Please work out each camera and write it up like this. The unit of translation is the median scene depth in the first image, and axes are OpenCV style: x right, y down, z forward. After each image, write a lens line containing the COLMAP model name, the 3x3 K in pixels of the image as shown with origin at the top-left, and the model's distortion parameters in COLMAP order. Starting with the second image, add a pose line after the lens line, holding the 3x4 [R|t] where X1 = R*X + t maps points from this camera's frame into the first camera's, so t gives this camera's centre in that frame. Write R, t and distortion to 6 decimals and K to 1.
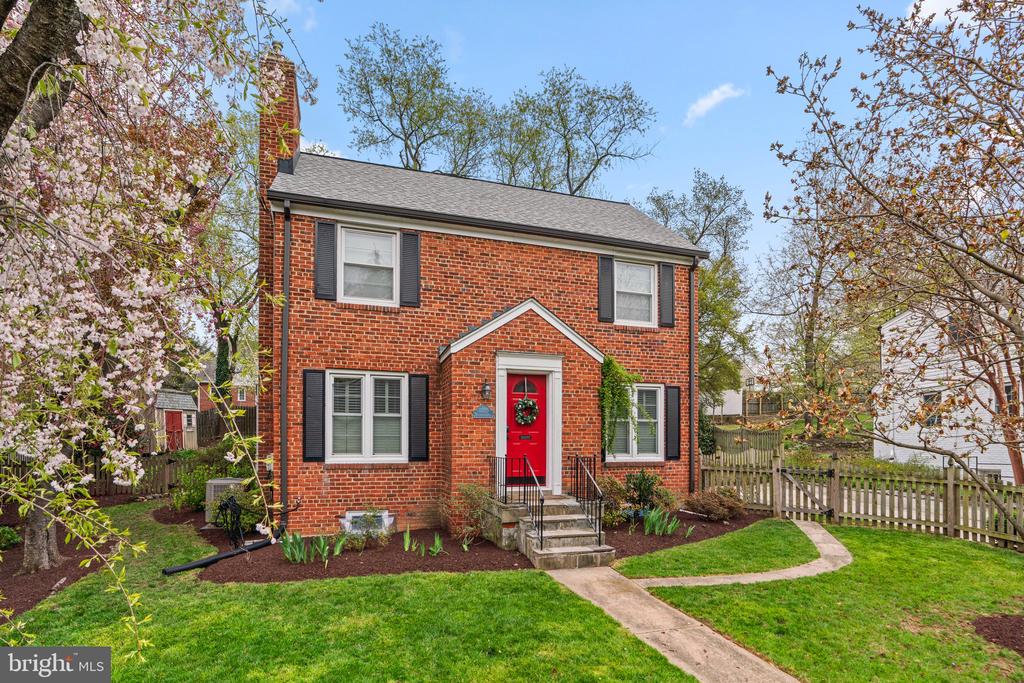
lens RADIAL K [[487.7, 0, 517.1], [0, 487.7, 362.3], [0, 0, 1]] dist [0.001444, 0.000182]
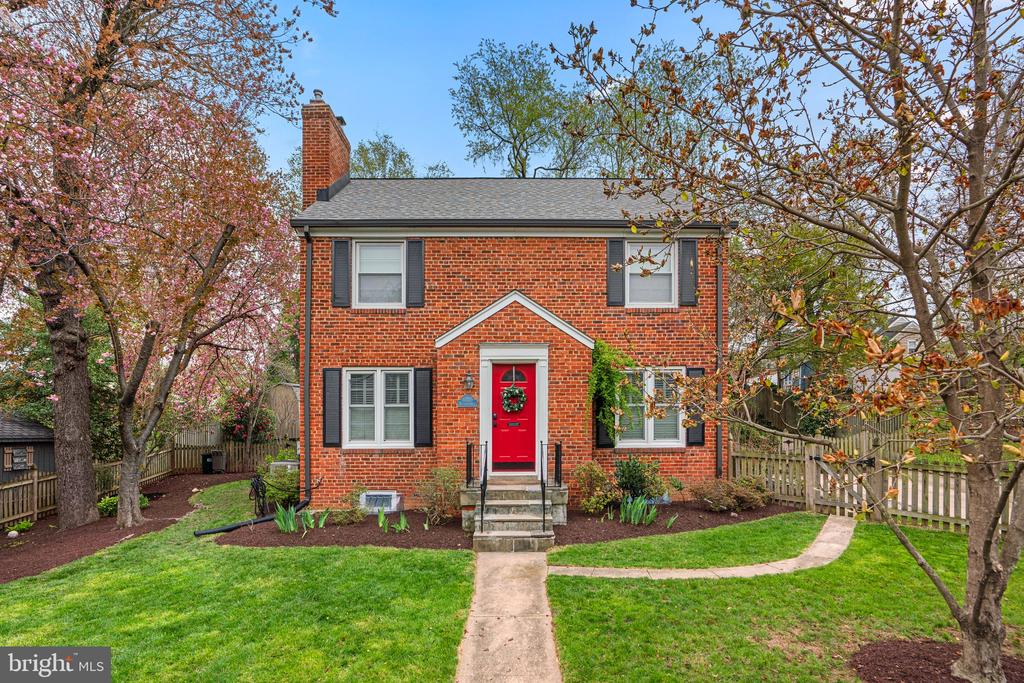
lens RADIAL K [[471.9, 0, 517.3], [0, 471.9, 350.9], [0, 0, 1]] dist [-0.000313, 0.000027]
pose [[0.961237, -0.051428, -0.270885, 0.305440], [0.052515, 0.998615, -0.003239, 0.000809], [0.270676, -0.011112, 0.962606, 0.033200]]
